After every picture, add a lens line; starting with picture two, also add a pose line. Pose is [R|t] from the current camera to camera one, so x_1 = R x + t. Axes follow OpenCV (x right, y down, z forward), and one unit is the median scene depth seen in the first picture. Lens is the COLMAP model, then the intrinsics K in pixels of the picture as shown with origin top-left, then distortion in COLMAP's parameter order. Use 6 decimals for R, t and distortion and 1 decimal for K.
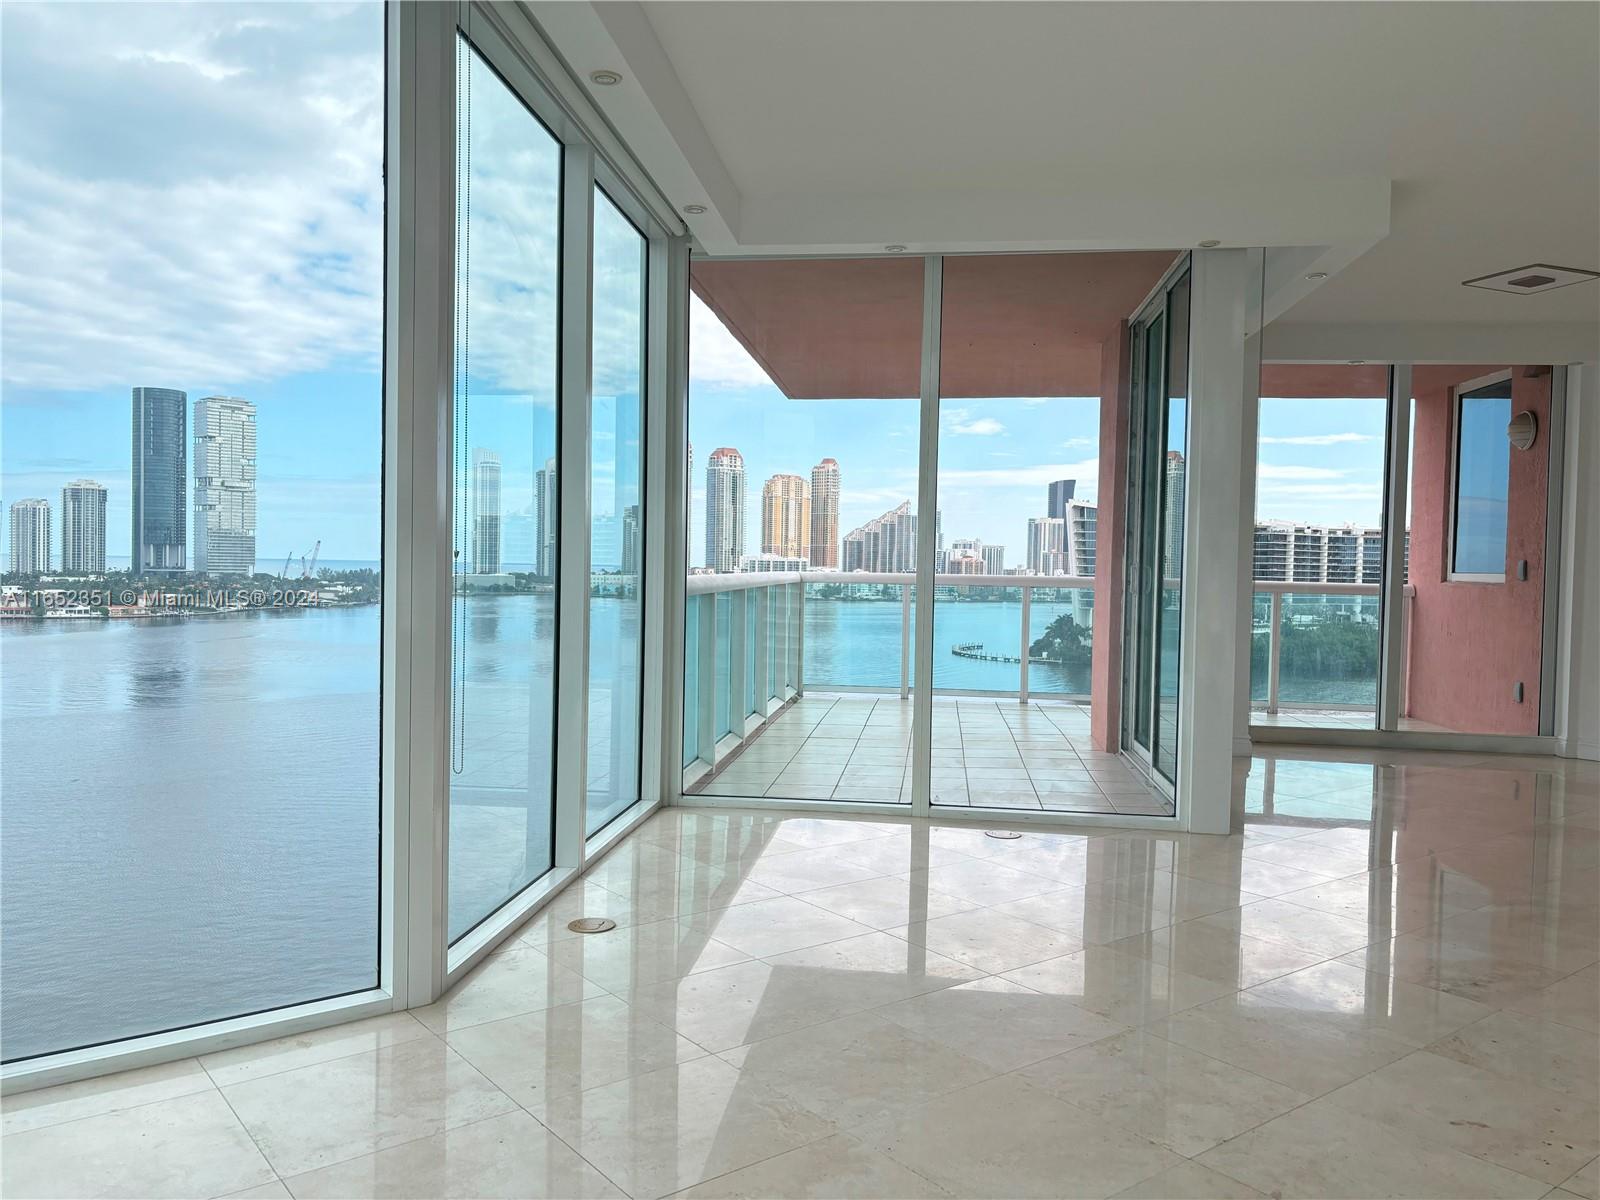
lens RADIAL K [[1201.0, 0, 790.6], [0, 1201.0, 604.6], [0, 0, 1]] dist [0.045103, -0.049784]
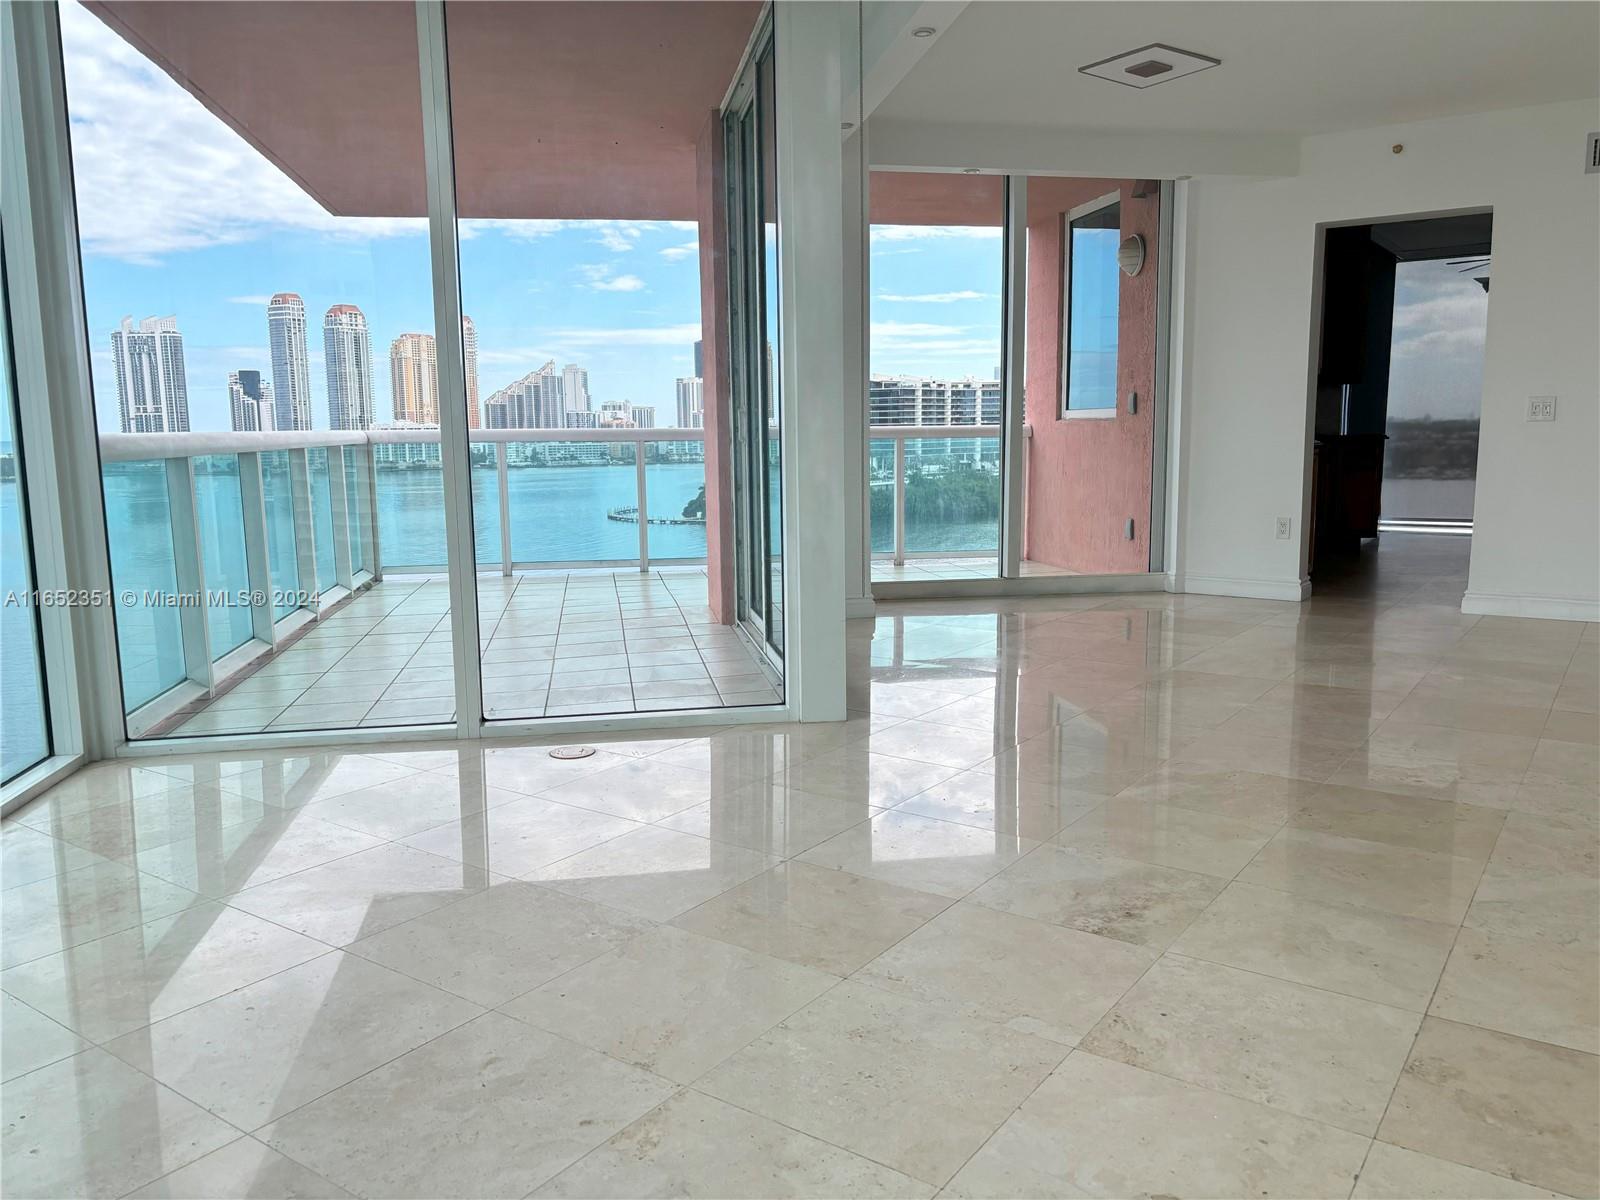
lens RADIAL K [[1201.0, 0, 799.7], [0, 1201.0, 588.3], [0, 0, 1]] dist [0.045103, -0.049784]
pose [[0.956774, -0.069001, 0.282528, 0.067534], [0.040518, 0.993599, 0.105449, 0.005924], [-0.287995, -0.089443, 0.953446, 0.146053]]
